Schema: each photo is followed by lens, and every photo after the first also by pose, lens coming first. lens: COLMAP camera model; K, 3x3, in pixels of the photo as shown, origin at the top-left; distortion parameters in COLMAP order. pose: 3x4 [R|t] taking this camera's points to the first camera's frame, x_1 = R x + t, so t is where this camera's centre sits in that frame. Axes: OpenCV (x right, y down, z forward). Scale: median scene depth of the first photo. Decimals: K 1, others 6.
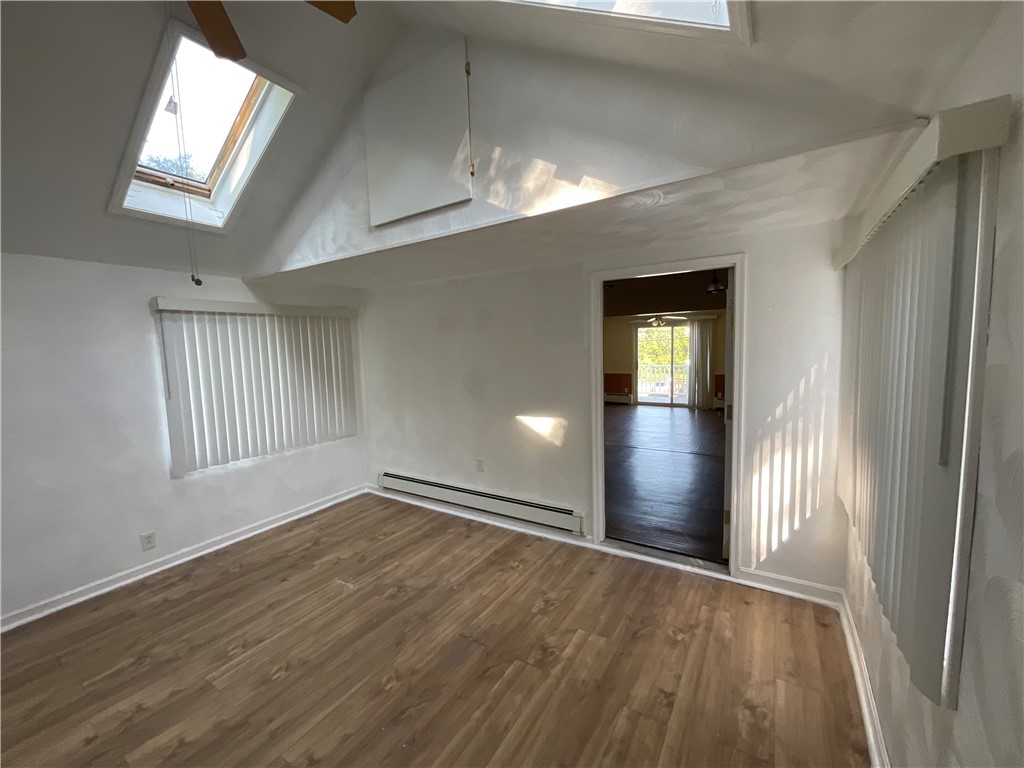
lens RADIAL K [[417.0, 0, 512.6], [0, 417.0, 380.9], [0, 0, 1]] dist [-0.005968, 0.004512]
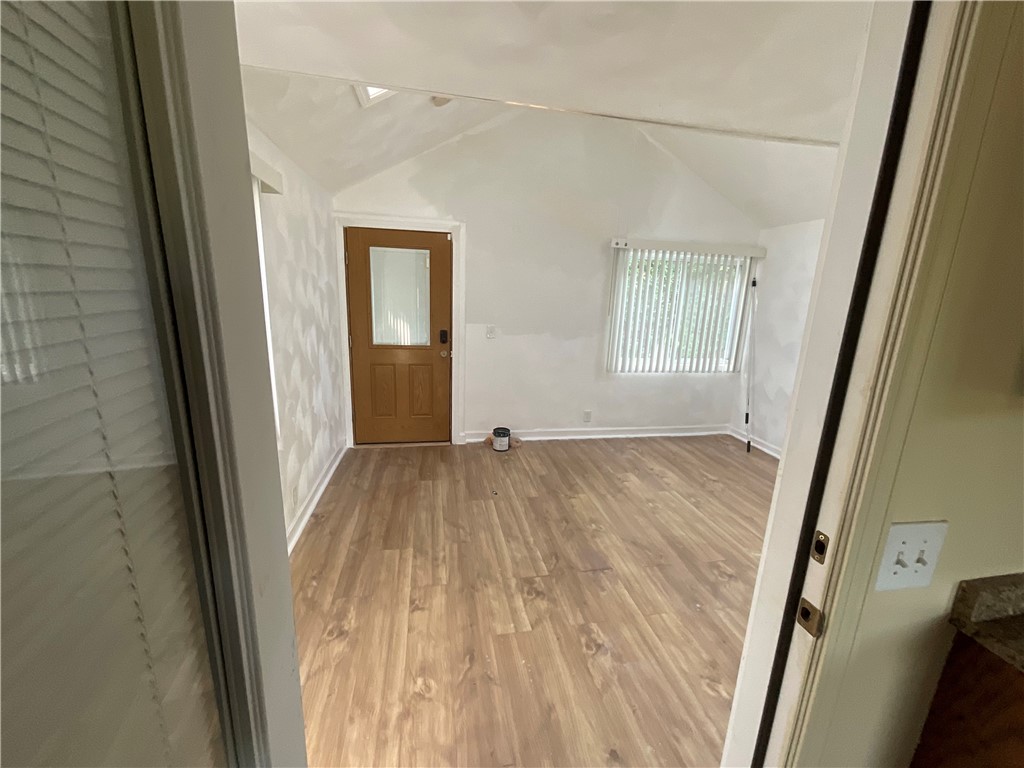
lens RADIAL K [[417.0, 0, 514.7], [0, 417.0, 382.9], [0, 0, 1]] dist [-0.005968, 0.004512]
pose [[-0.725237, 0.152488, -0.671400, 0.615327], [-0.072336, 0.952892, 0.294557, -0.100404], [0.684688, 0.262190, -0.680043, 1.313283]]
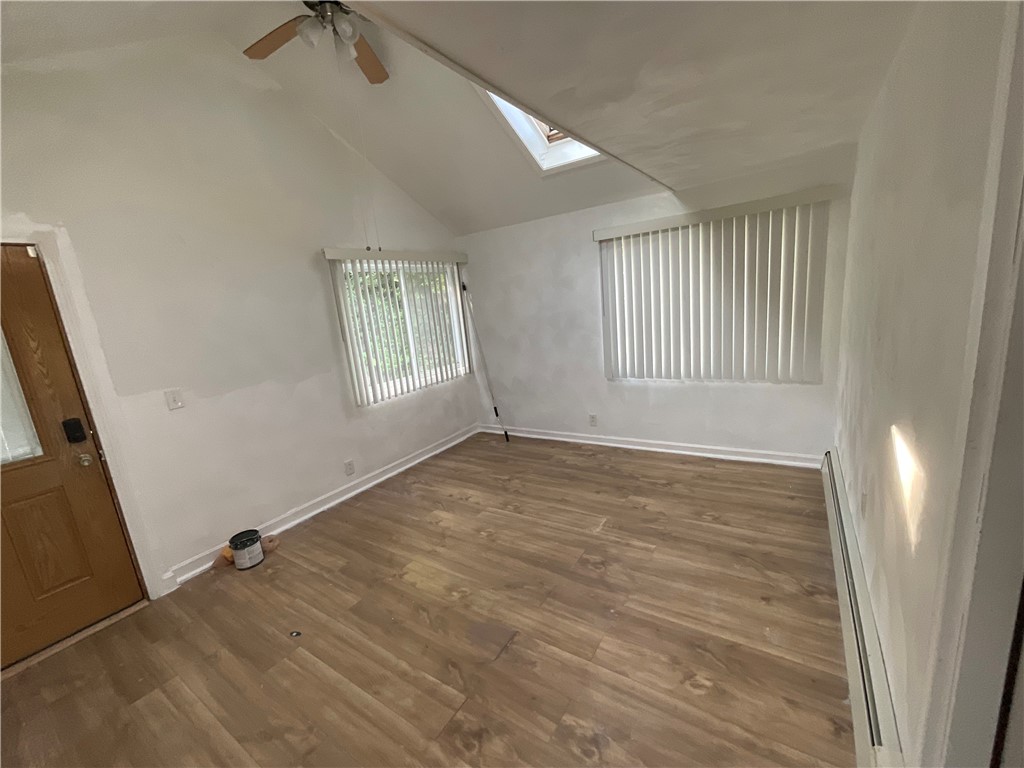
lens RADIAL K [[417.0, 0, 511.2], [0, 417.0, 384.2], [0, 0, 1]] dist [-0.005968, 0.004512]
pose [[-0.020950, 0.232354, -0.972406, 0.530243], [0.017648, 0.972554, 0.232009, -0.063166], [0.999625, -0.012300, -0.024476, 0.942698]]
